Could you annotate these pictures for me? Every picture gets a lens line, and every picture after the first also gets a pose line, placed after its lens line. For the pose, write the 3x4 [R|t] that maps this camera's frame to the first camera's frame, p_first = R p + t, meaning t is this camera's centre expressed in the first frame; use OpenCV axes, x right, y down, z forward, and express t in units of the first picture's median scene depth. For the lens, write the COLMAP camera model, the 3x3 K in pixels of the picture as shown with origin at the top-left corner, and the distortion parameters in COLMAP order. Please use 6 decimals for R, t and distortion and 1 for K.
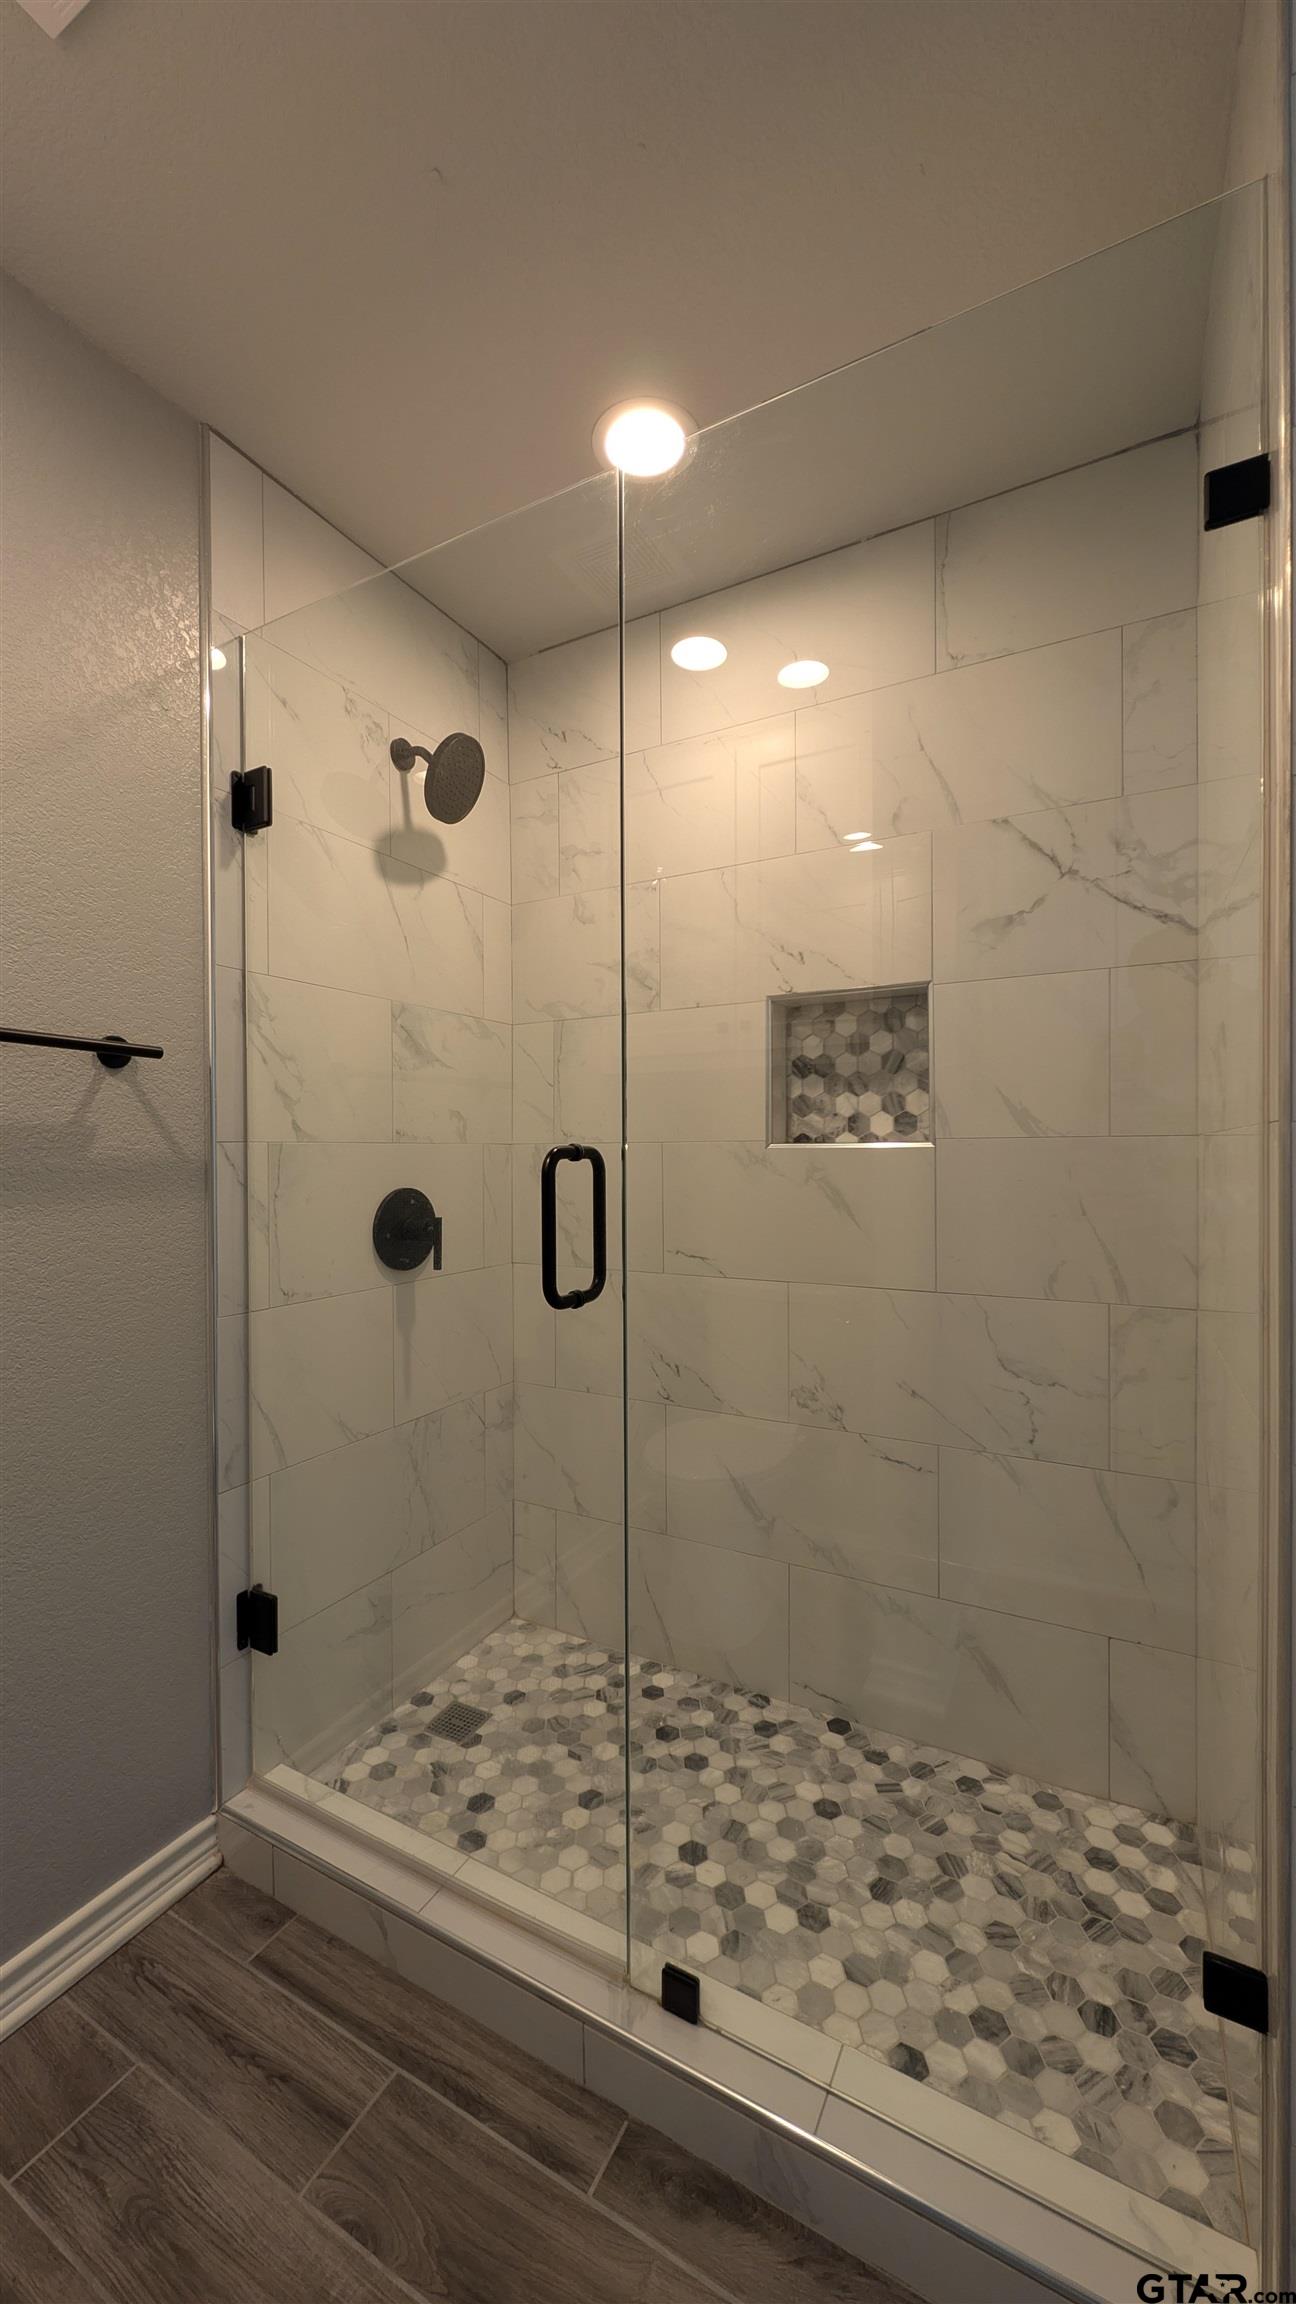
lens RADIAL K [[866.1, 0, 638.6], [0, 866.1, 1160.2], [0, 0, 1]] dist [0.004078, -0.000739]
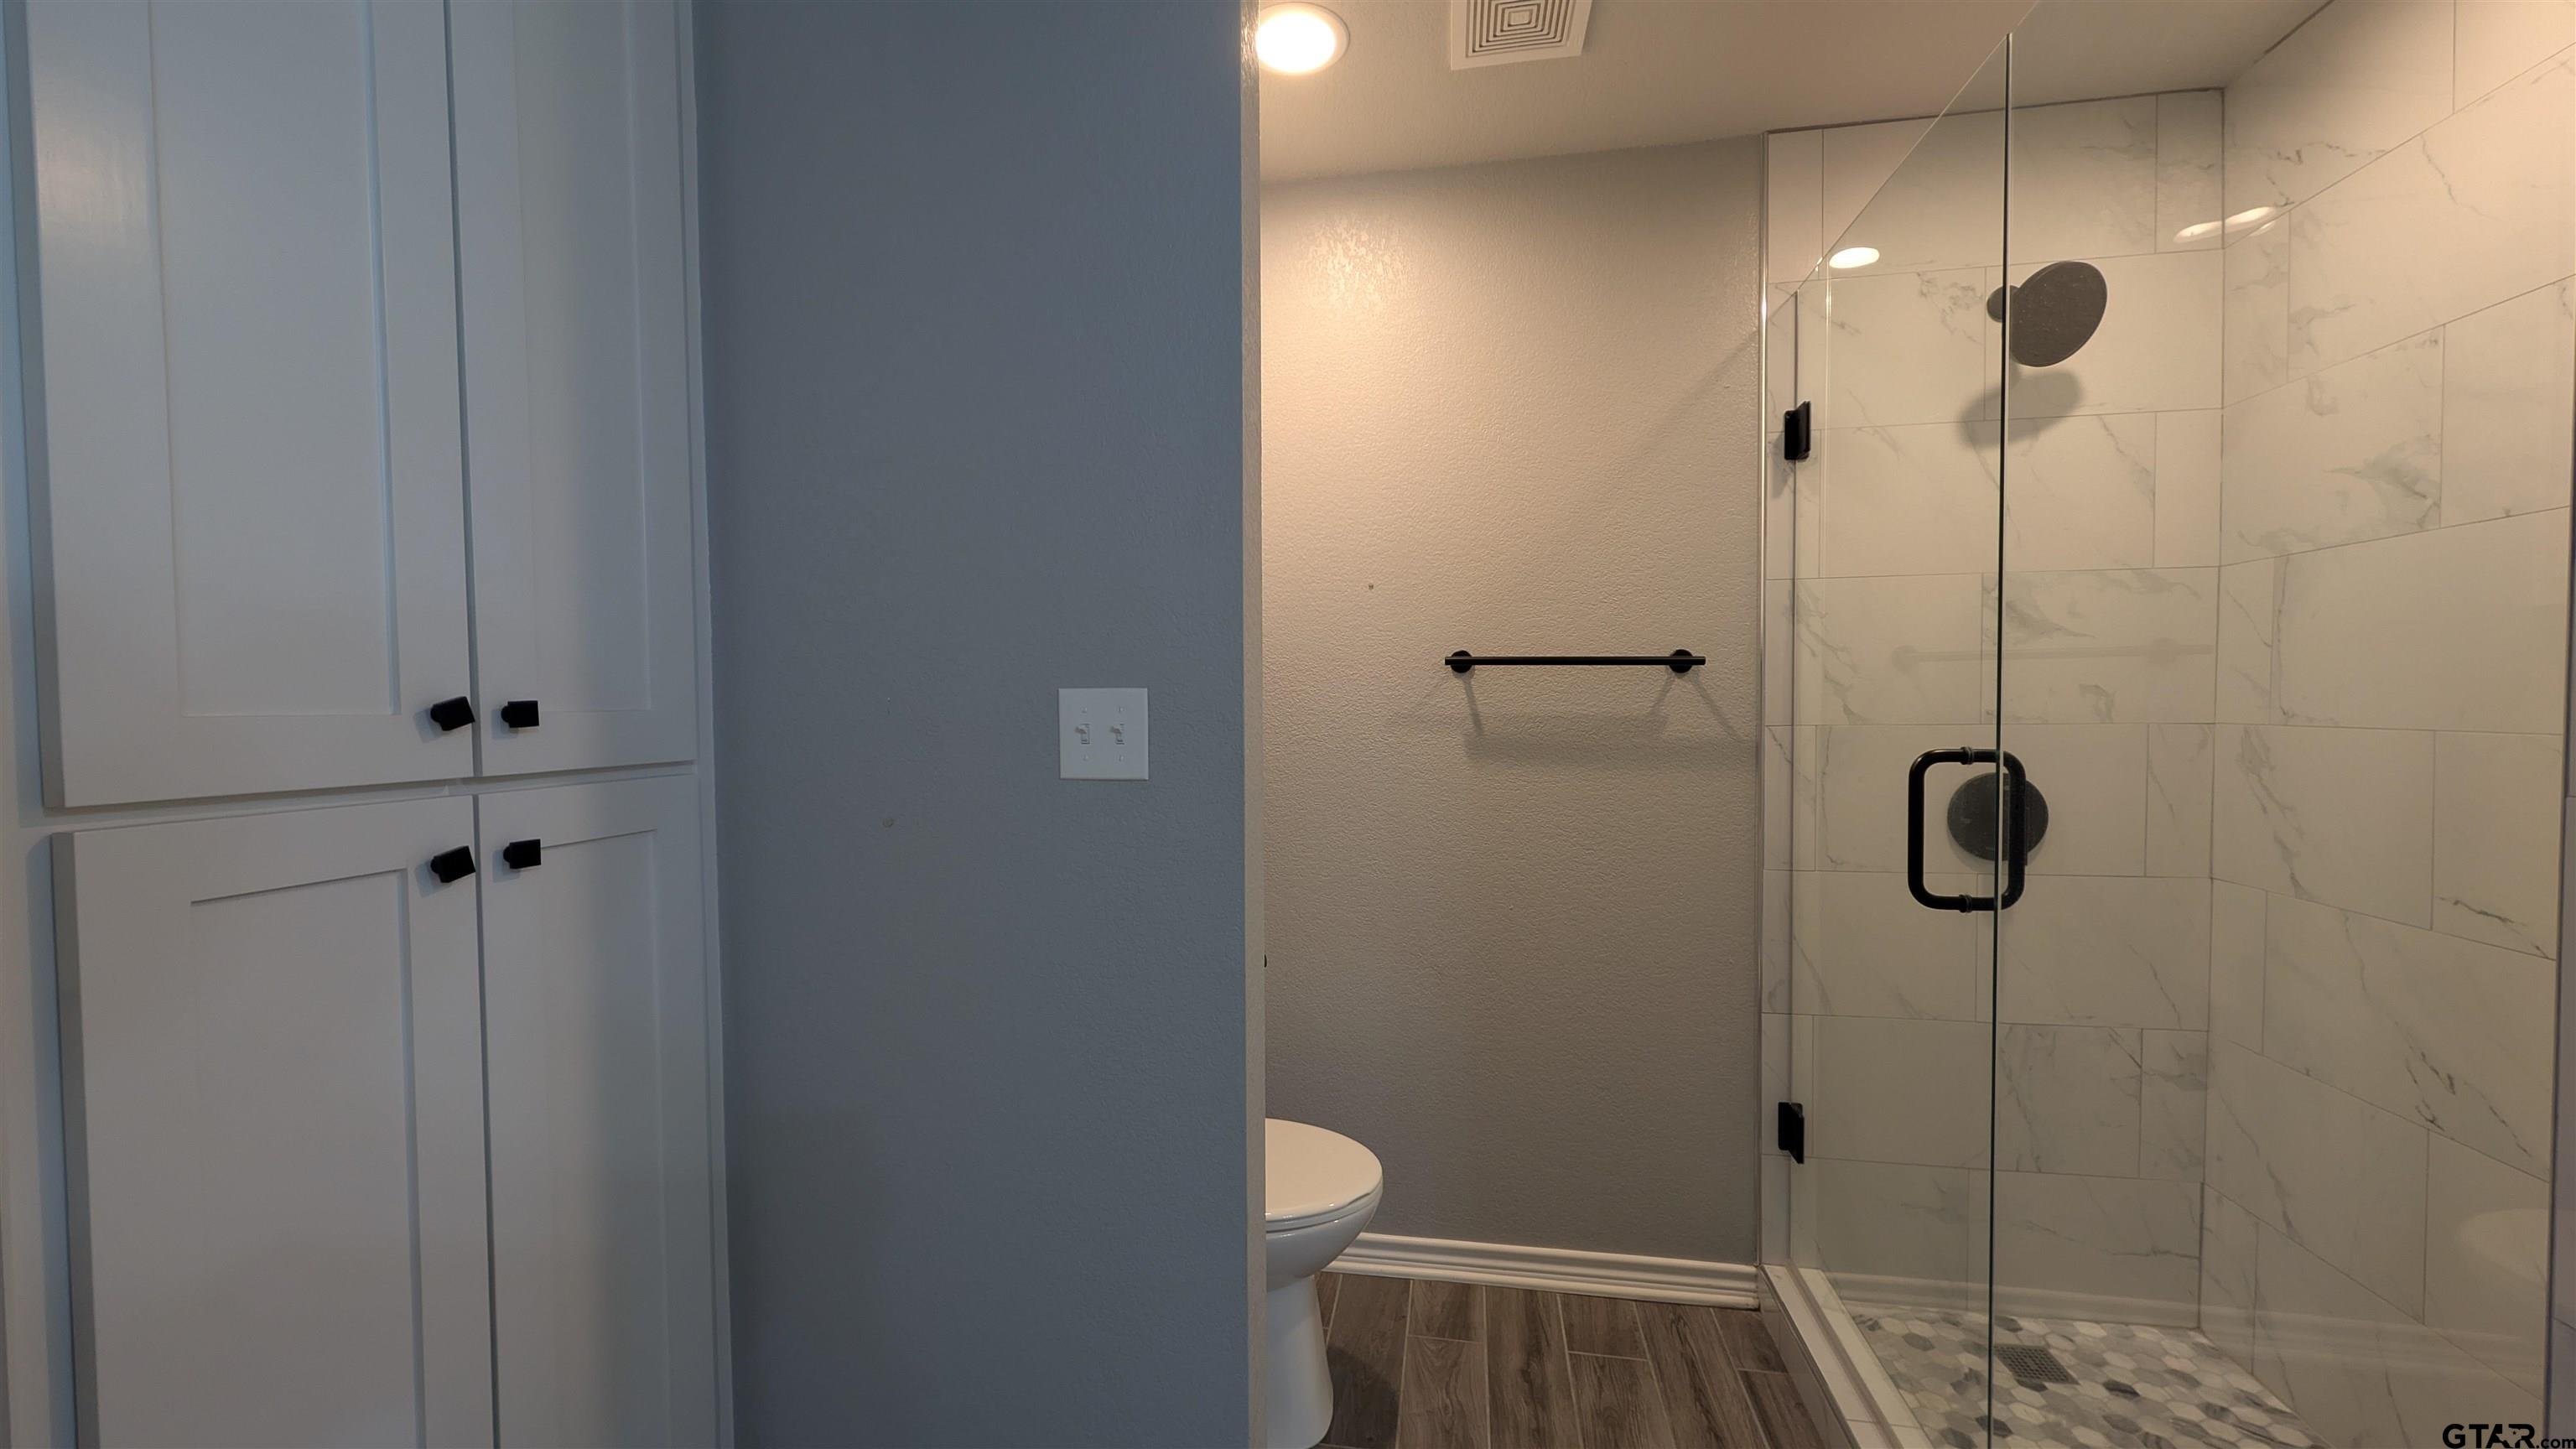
lens RADIAL K [[968.3, 0, 1288.0], [0, 968.3, 724.5], [0, 0, 1]] dist [0.004078, -0.000739]
pose [[0.321983, 0.025113, -0.946412, 0.557610], [0.000557, 0.999643, 0.026715, -0.057053], [0.946745, -0.009129, 0.321854, -0.068546]]
